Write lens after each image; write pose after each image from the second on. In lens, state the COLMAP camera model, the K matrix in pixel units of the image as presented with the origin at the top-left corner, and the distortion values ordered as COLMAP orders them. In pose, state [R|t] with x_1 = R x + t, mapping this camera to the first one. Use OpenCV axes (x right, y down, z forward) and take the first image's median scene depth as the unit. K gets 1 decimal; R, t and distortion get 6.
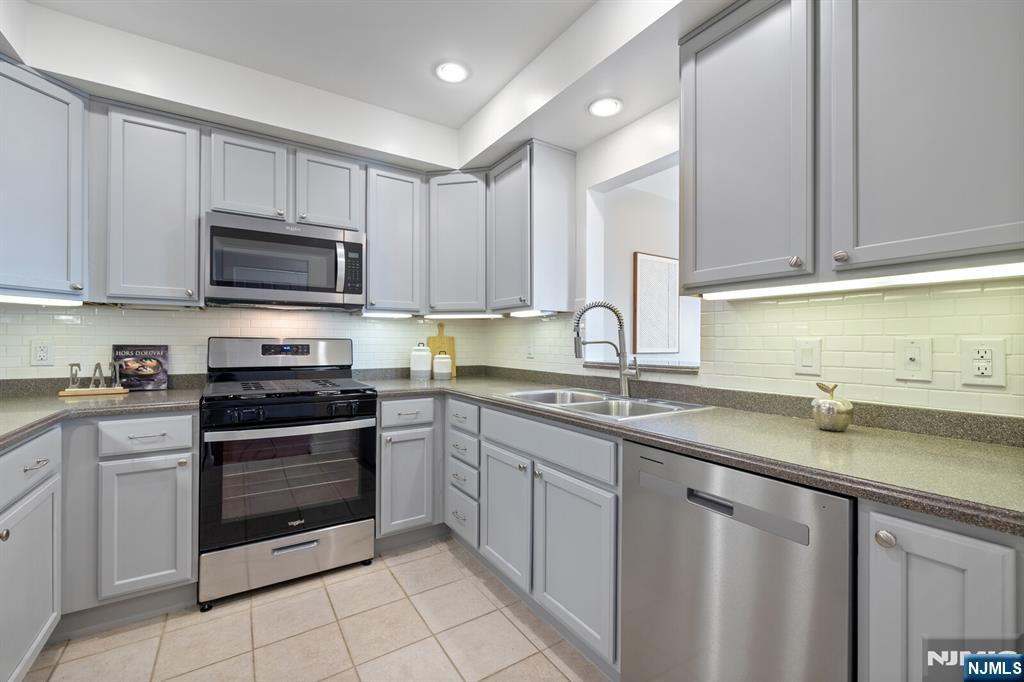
lens RADIAL K [[434.5, 0, 517.6], [0, 434.5, 337.9], [0, 0, 1]] dist [0.002106, 0.000160]
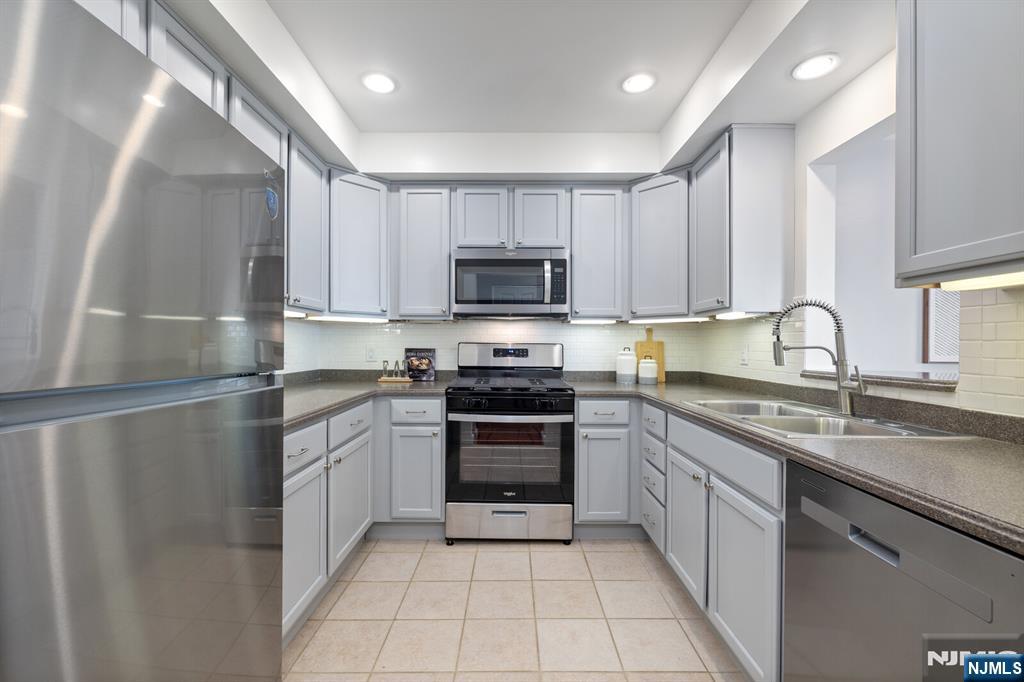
lens RADIAL K [[434.5, 0, 508.2], [0, 434.5, 343.3], [0, 0, 1]] dist [0.002106, 0.000160]
pose [[0.837688, -0.002506, -0.546144, 0.153952], [0.003702, 0.999993, 0.001091, -0.001102], [0.546137, -0.002936, 0.837691, -0.026823]]
